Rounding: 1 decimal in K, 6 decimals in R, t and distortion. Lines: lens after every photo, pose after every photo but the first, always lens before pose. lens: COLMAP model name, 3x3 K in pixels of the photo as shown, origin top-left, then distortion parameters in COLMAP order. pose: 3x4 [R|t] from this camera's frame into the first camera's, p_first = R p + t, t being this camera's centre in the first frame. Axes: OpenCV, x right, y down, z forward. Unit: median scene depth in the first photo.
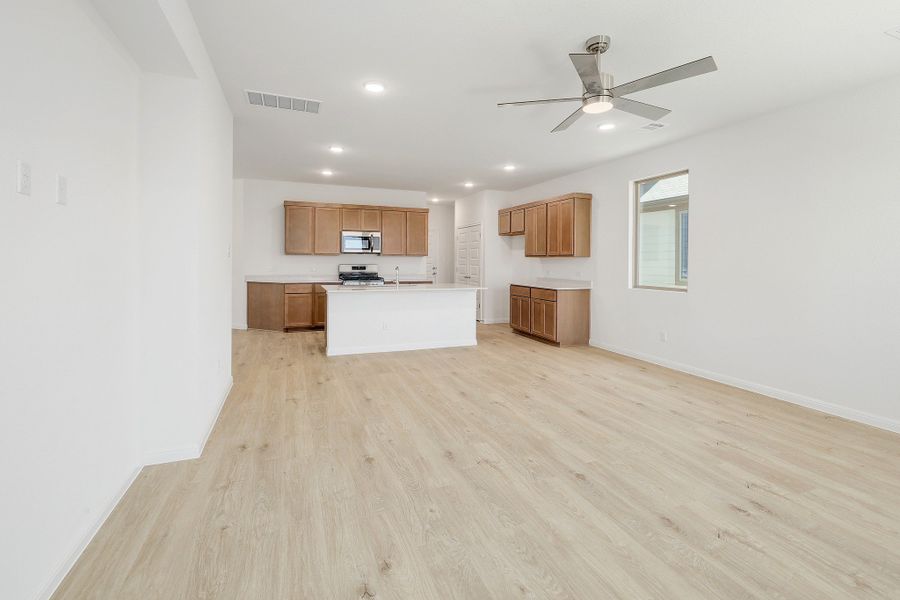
lens RADIAL K [[398.8, 0, 447.1], [0, 398.8, 261.6], [0, 0, 1]] dist [0.000470, -0.000636]
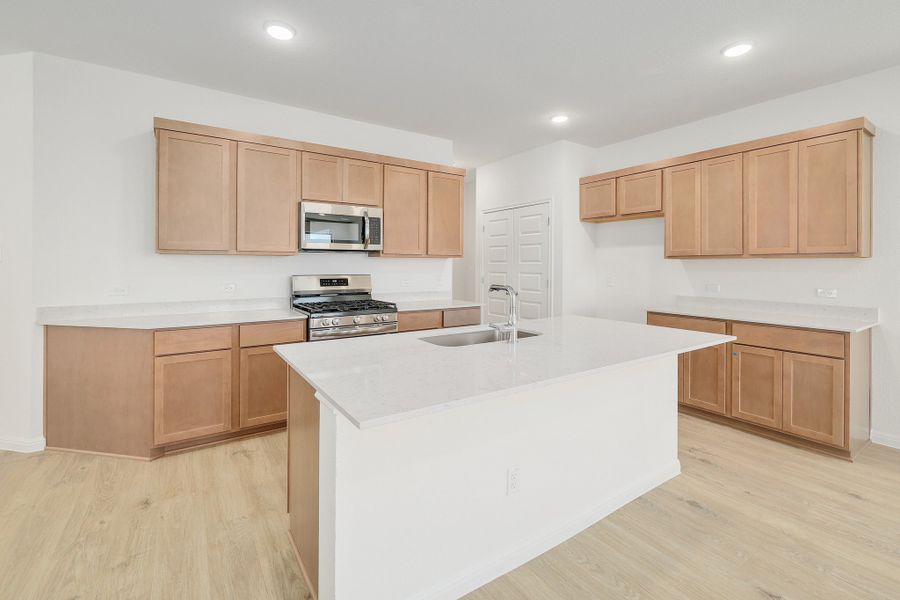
lens RADIAL K [[398.8, 0, 447.1], [0, 398.8, 261.6], [0, 0, 1]] dist [0.000470, -0.000636]
pose [[0.976836, -0.002099, 0.213977, -0.214379], [0.003909, 0.999960, -0.008036, -0.004668], [-0.213952, 0.008686, 0.976806, 0.564119]]
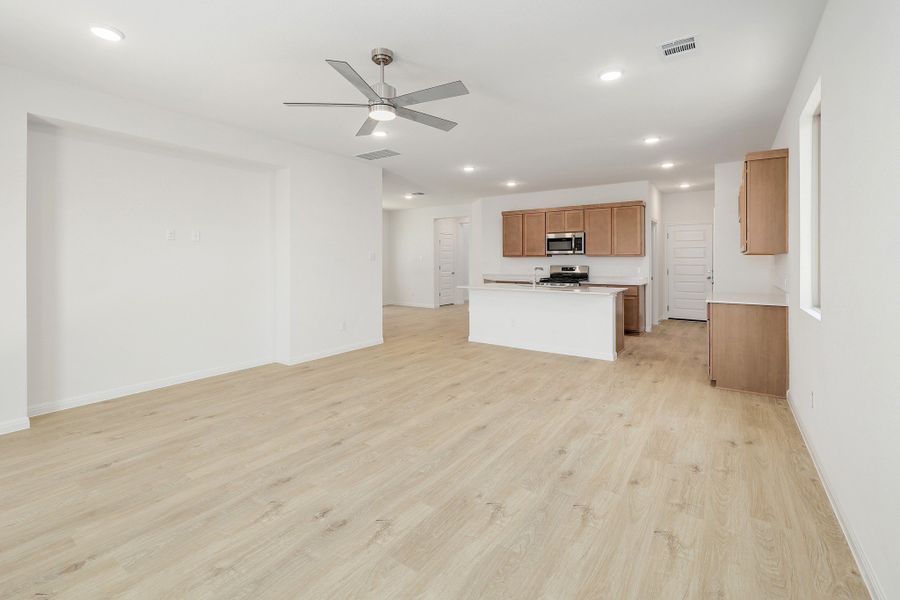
lens RADIAL K [[398.8, 0, 447.1], [0, 398.8, 261.6], [0, 0, 1]] dist [0.000470, -0.000636]
pose [[0.551319, -0.006982, -0.834266, 0.509618], [0.003883, 0.999976, -0.005803, 0.002404], [0.834286, -0.000041, 0.551332, 0.209886]]
